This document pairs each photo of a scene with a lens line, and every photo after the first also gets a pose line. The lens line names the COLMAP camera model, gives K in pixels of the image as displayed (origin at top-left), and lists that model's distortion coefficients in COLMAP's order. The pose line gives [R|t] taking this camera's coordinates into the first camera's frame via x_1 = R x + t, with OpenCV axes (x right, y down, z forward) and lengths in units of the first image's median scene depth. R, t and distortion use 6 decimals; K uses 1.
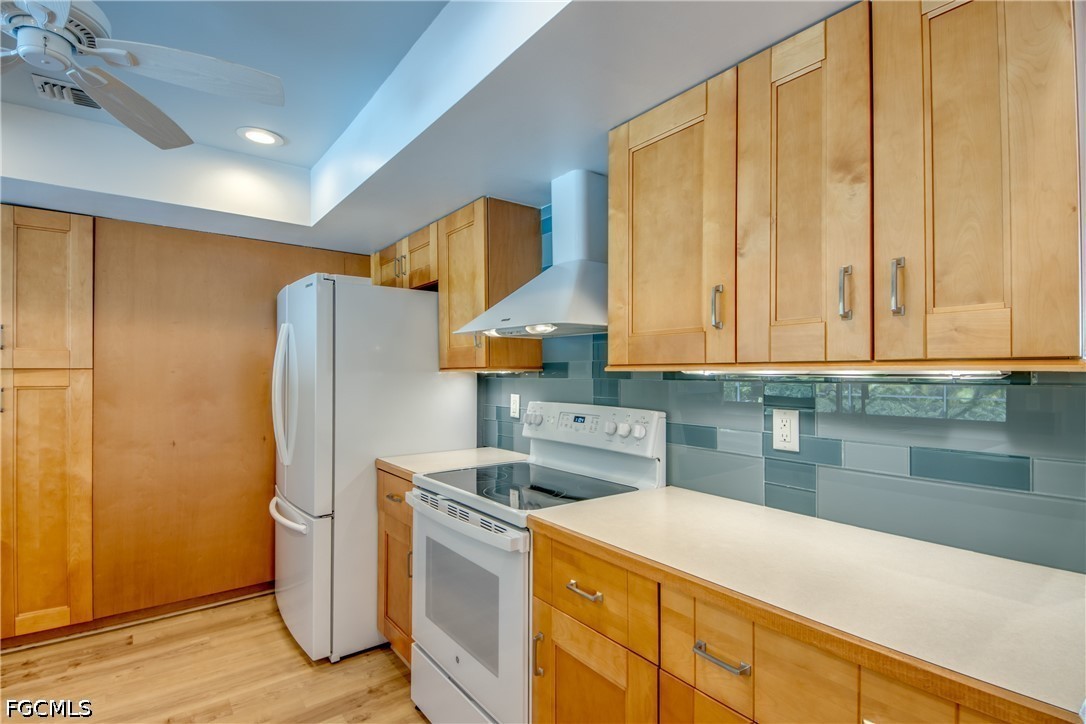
lens RADIAL K [[517.7, 0, 538.7], [0, 517.7, 370.1], [0, 0, 1]] dist [0.043104, -0.035307]
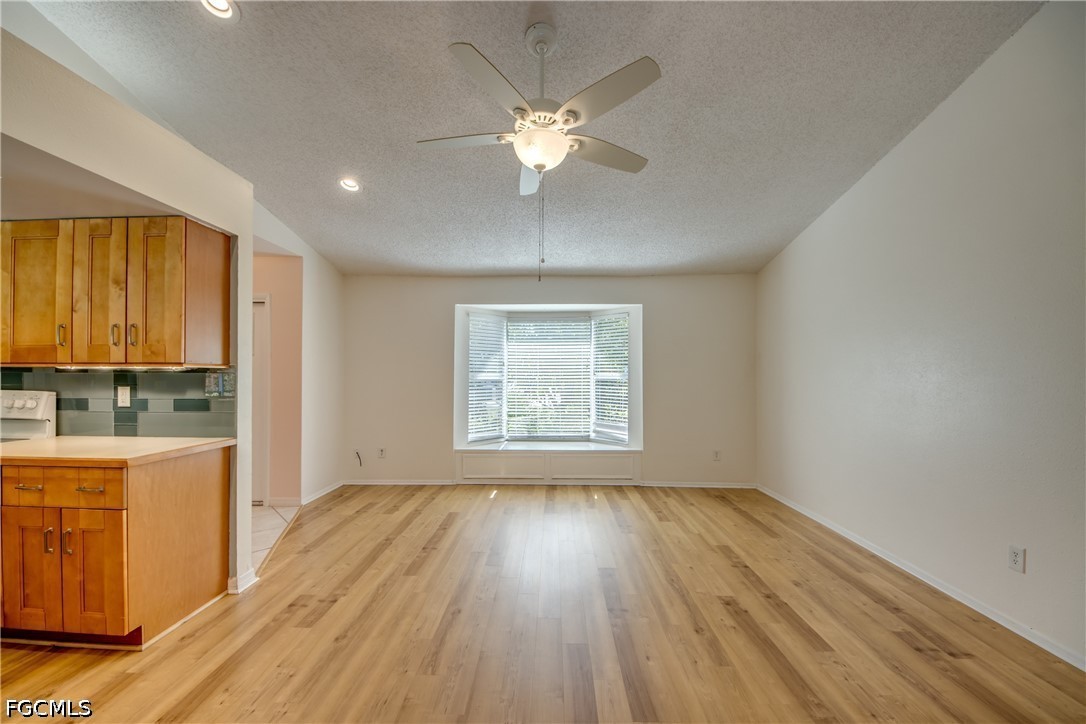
lens RADIAL K [[425.1, 0, 544.9], [0, 425.1, 374.5], [0, 0, 1]] dist [-0.000355, -0.007455]
pose [[0.631372, -0.000238, 0.775480, 0.190547], [-0.006120, 0.999967, 0.005289, 0.008612], [-0.775456, -0.008086, 0.631350, -1.053298]]
